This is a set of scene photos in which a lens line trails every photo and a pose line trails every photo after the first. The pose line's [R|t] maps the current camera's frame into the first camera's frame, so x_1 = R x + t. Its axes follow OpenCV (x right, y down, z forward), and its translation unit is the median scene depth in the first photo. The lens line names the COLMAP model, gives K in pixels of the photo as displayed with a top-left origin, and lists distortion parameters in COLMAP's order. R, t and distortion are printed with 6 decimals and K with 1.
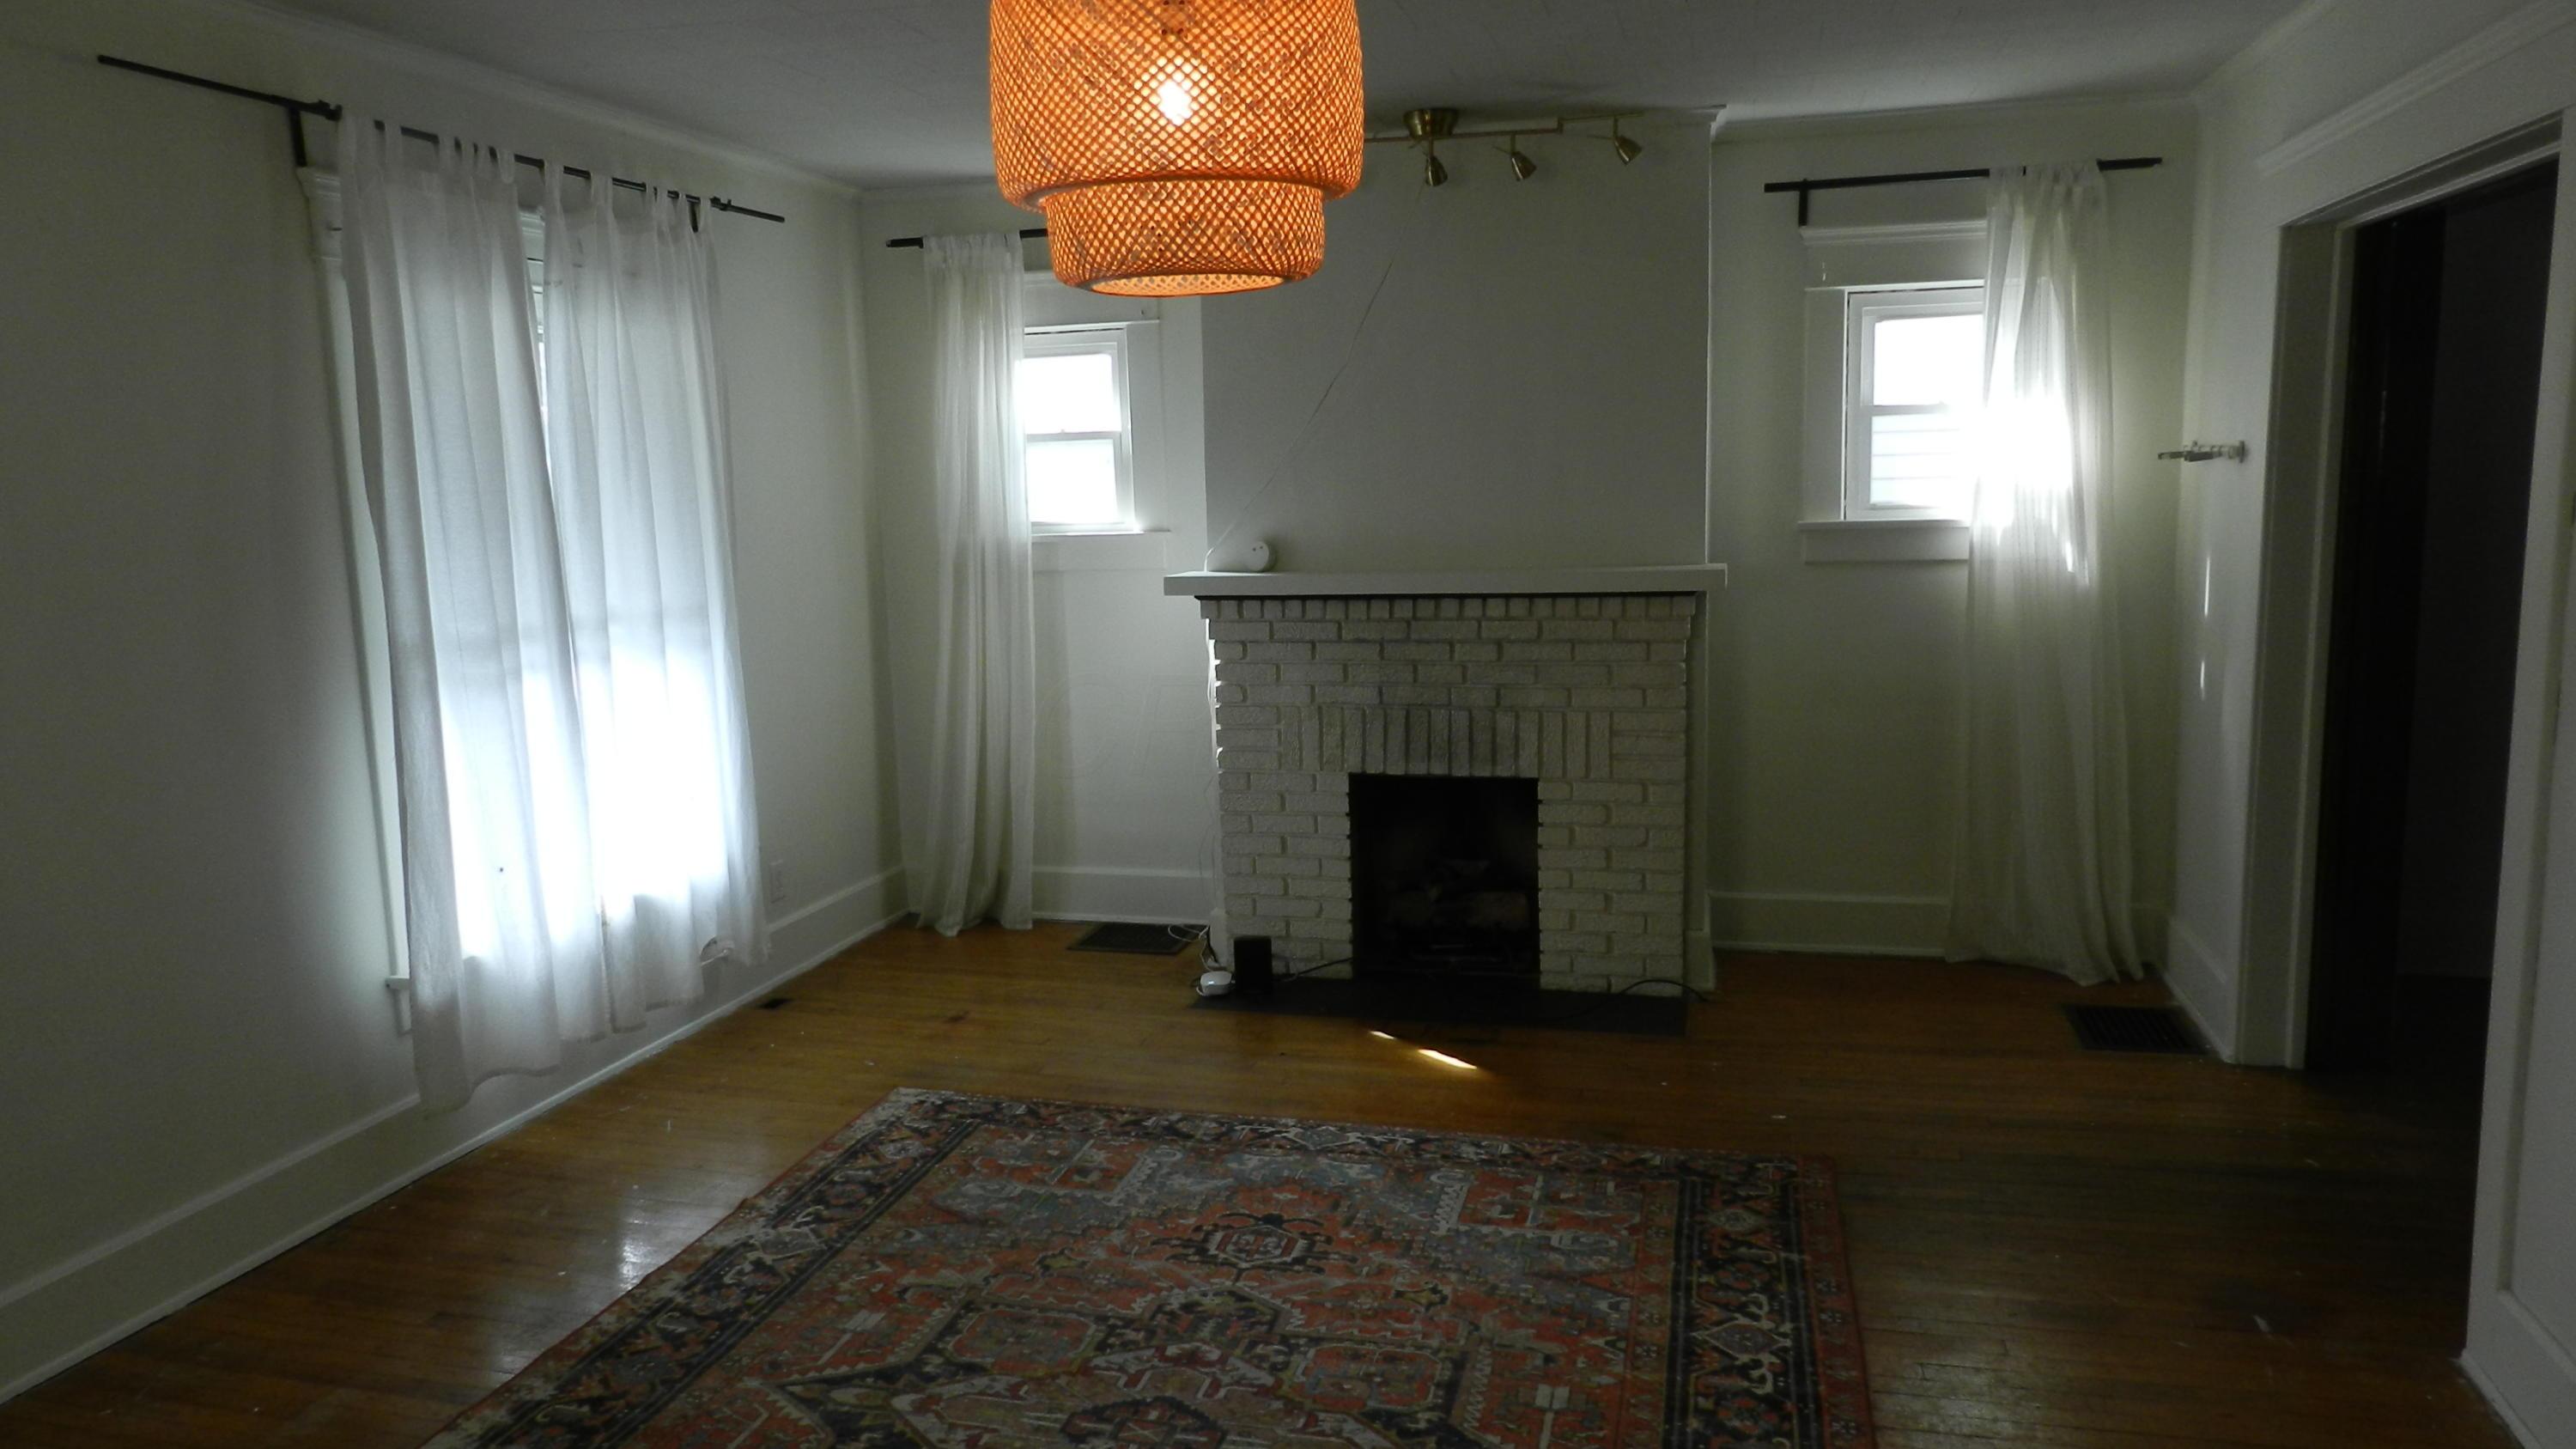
lens RADIAL K [[1718.9, 0, 1288.0], [0, 1718.9, 724.5], [0, 0, 1]] dist [0.004060, -0.000215]
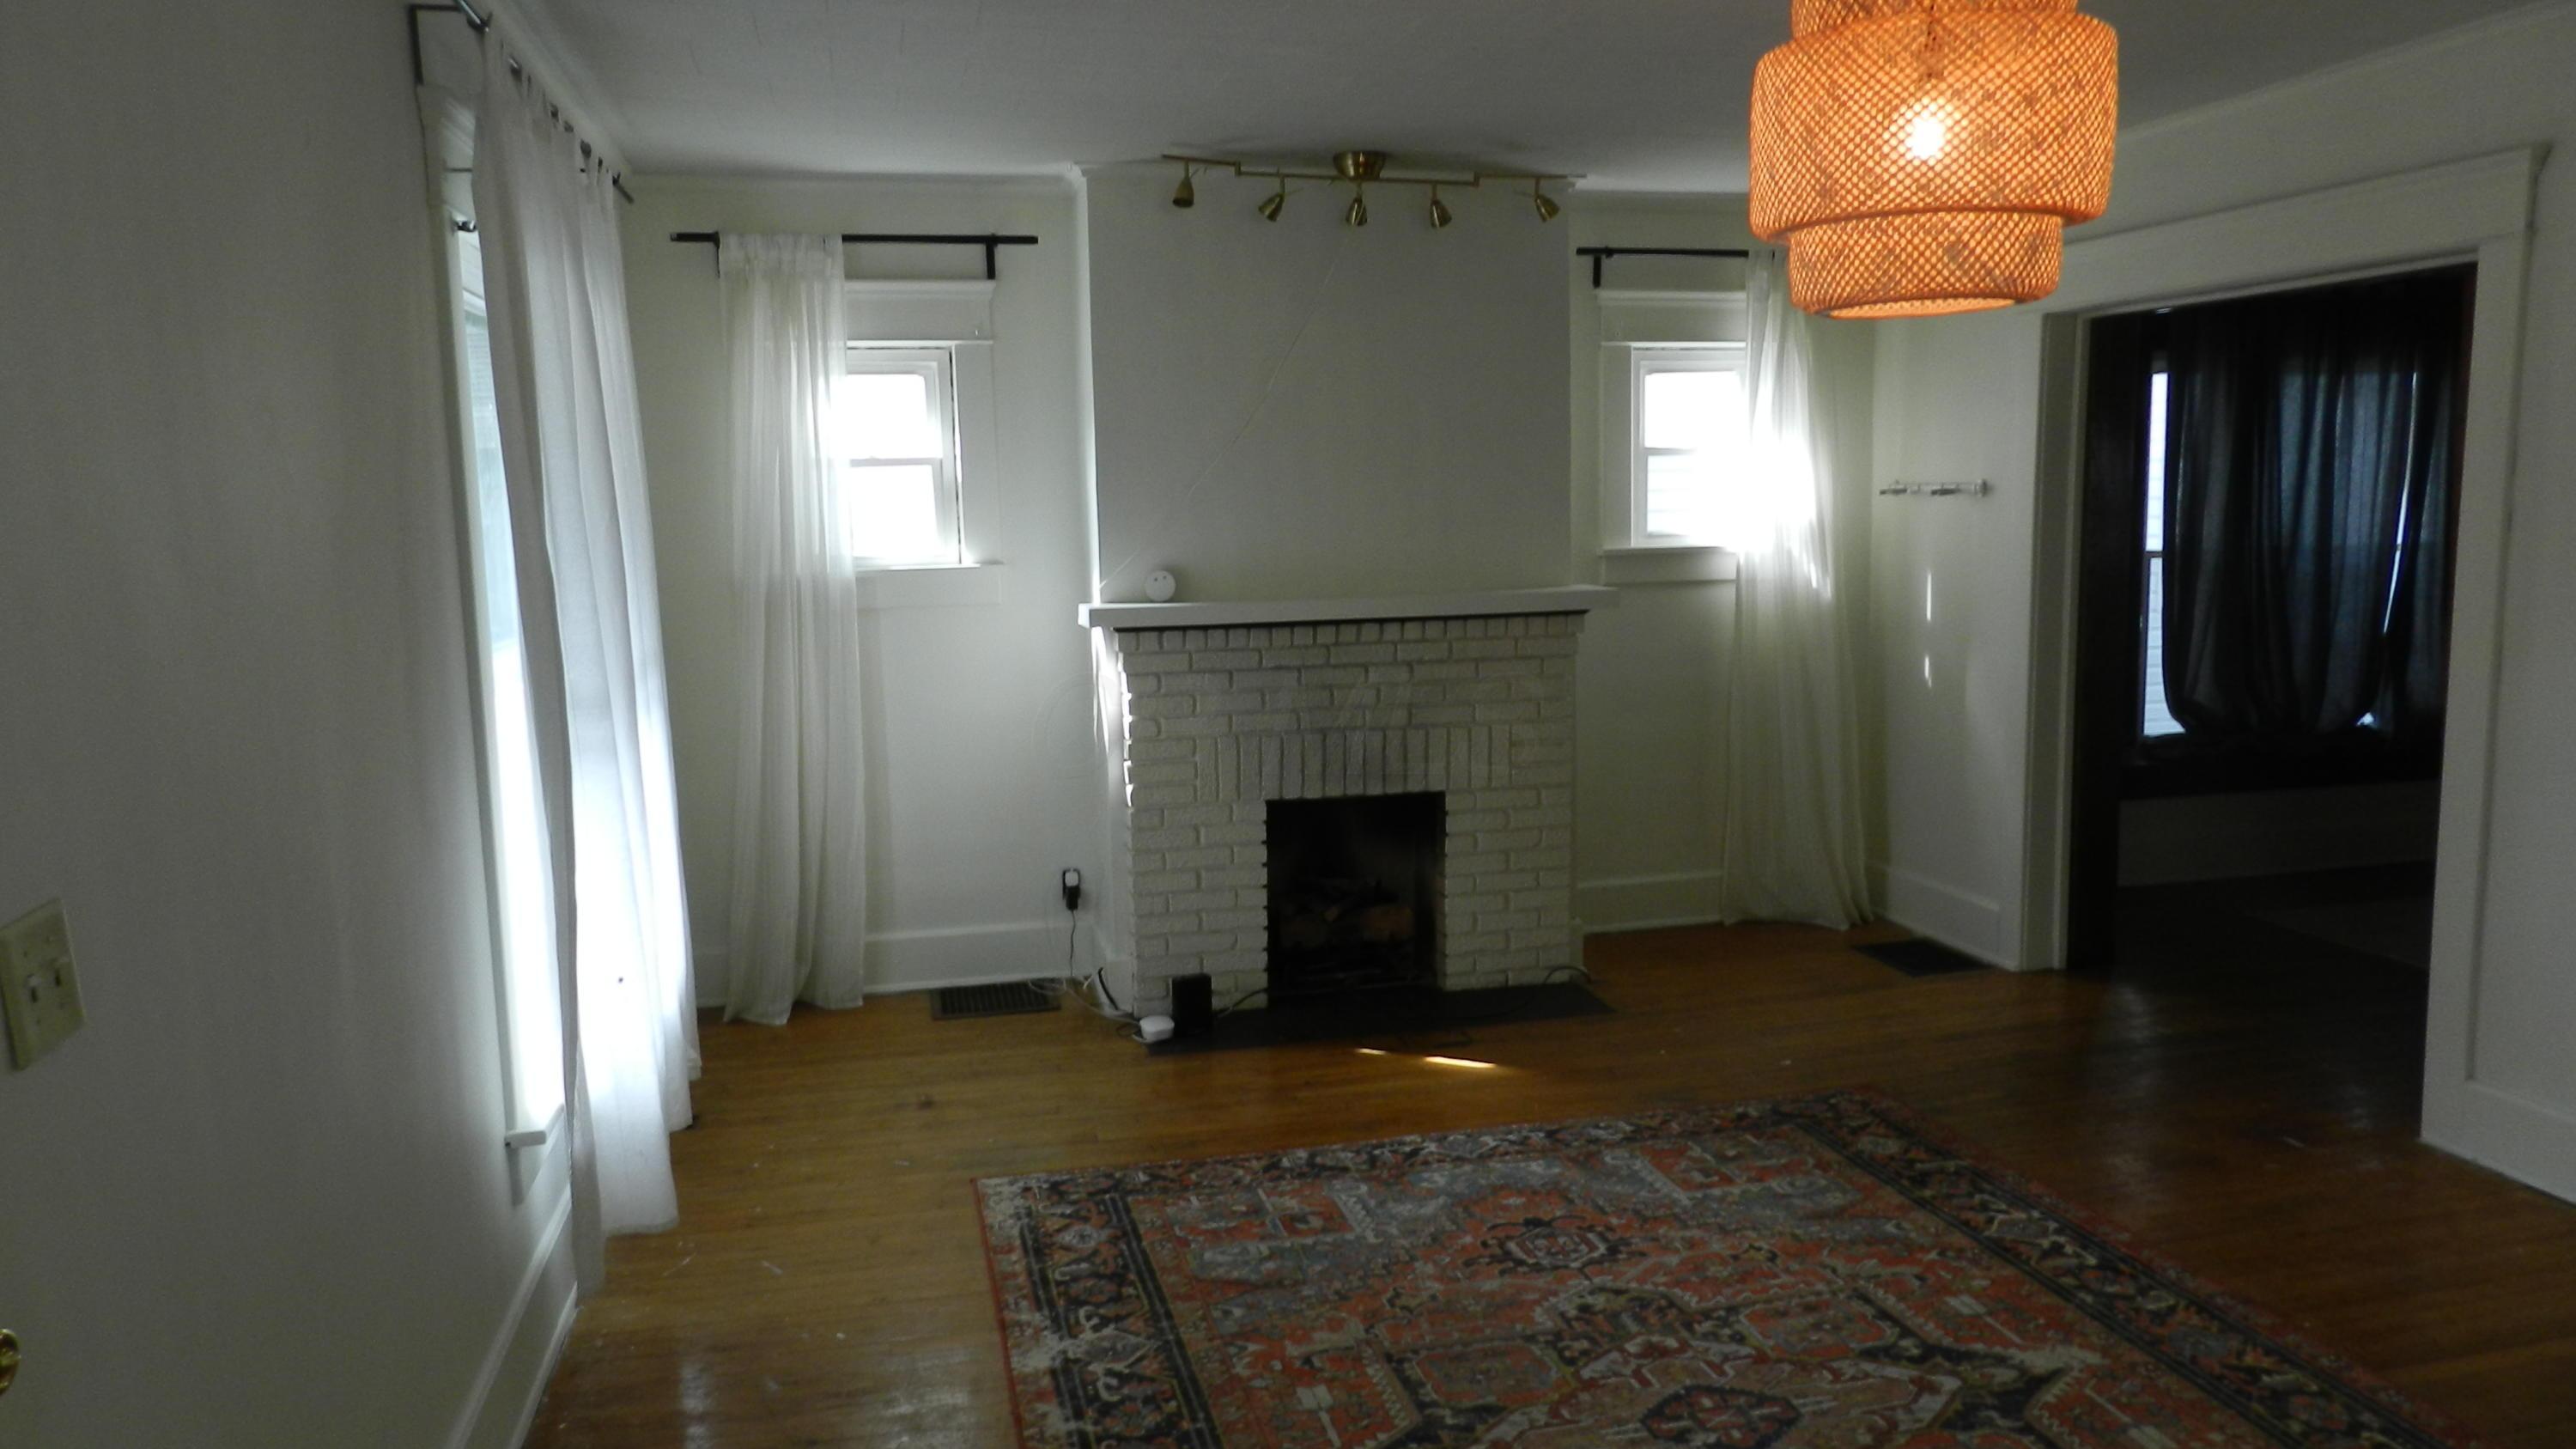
lens RADIAL K [[1718.9, 0, 1288.0], [0, 1718.9, 724.5], [0, 0, 1]] dist [0.004060, -0.000215]
pose [[0.882585, -0.052765, 0.467182, -0.511096], [0.065956, 0.997751, -0.011913, -0.003935], [-0.465503, 0.041328, 0.884081, 0.130599]]
